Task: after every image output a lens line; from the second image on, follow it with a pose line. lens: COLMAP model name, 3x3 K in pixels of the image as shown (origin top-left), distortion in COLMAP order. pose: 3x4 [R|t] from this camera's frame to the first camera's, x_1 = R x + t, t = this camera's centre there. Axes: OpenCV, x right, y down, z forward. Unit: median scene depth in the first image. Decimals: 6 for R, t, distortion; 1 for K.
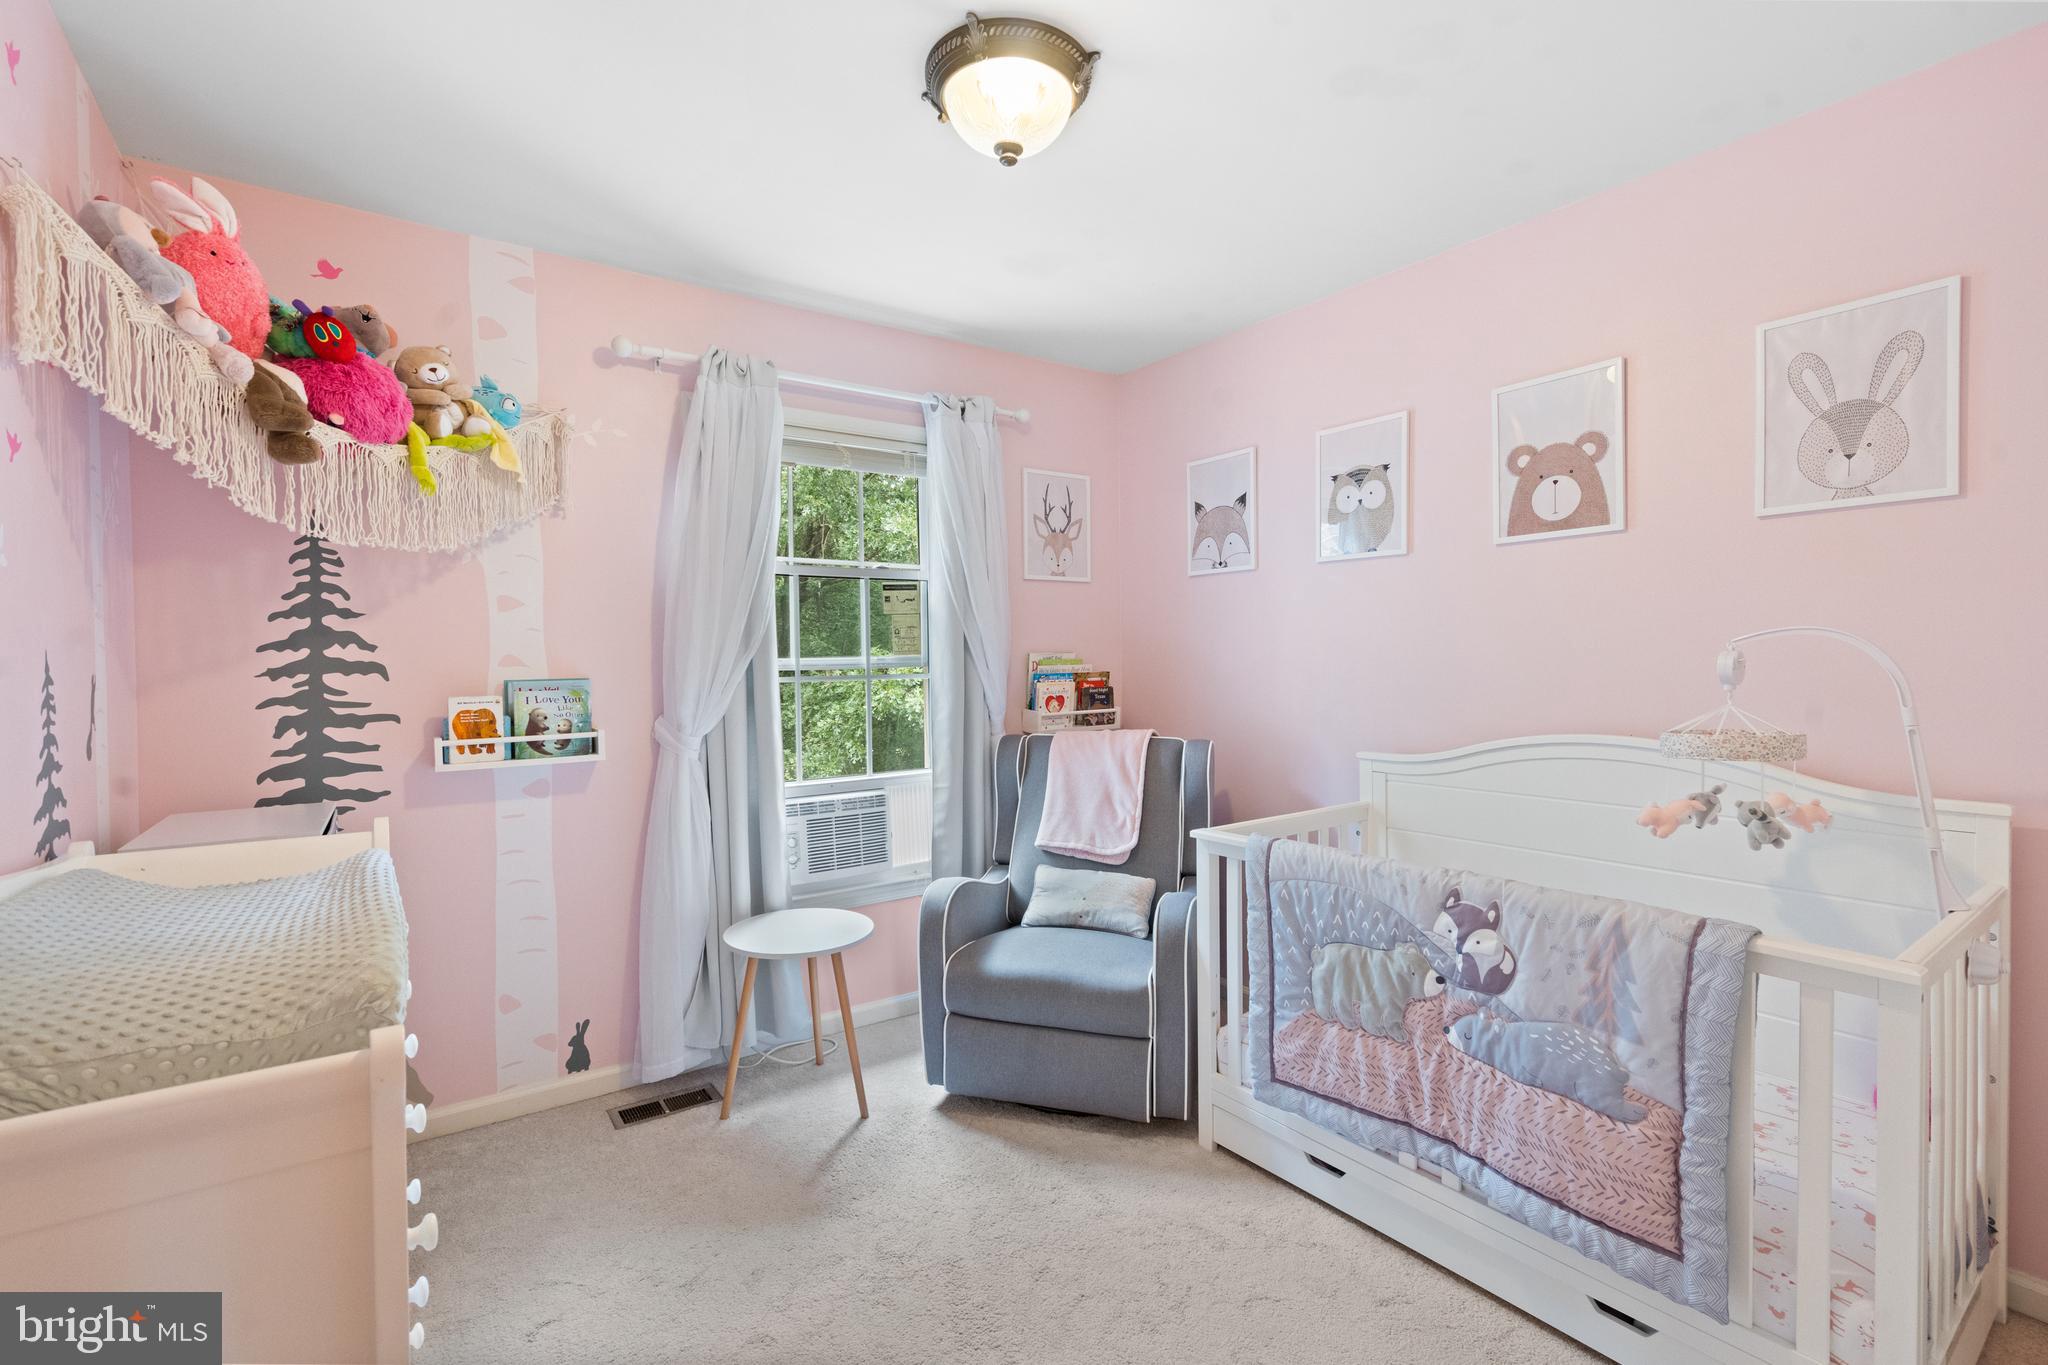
lens RADIAL K [[916.5, 0, 1024.0], [0, 916.5, 682.5], [0, 0, 1]] dist [0.001375, 0.000824]
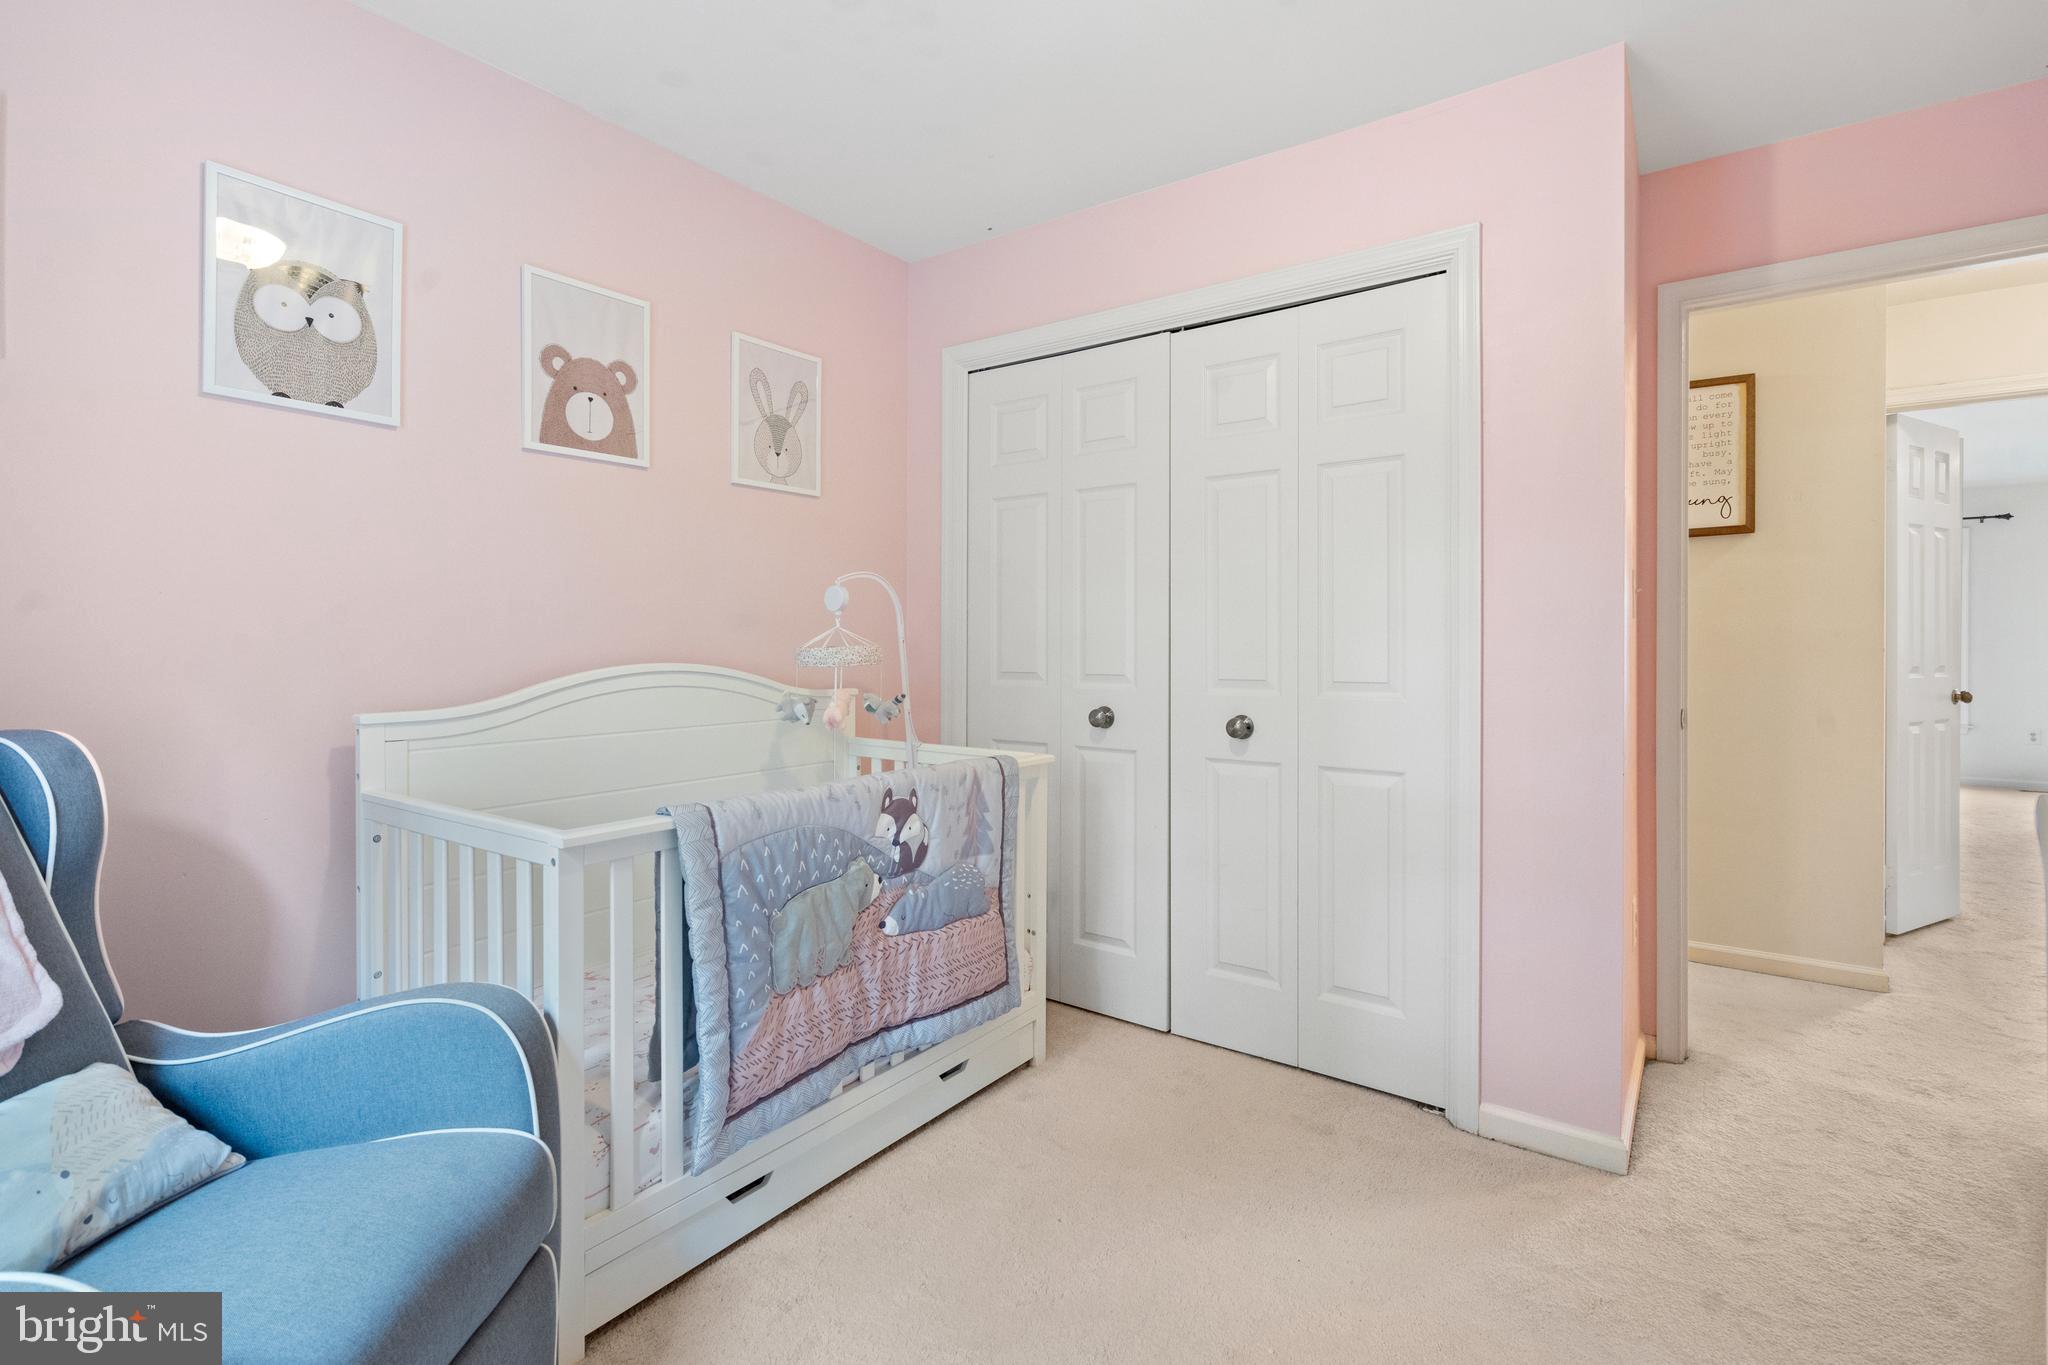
lens RADIAL K [[957.4, 0, 1014.2], [0, 957.4, 643.8], [0, 0, 1]] dist [-0.000038, -0.000116]
pose [[-0.311535, 0.008151, 0.950200, -0.606161], [0.023072, 0.999733, -0.001012, 0.053525], [-0.949955, 0.021608, -0.311640, 1.119183]]
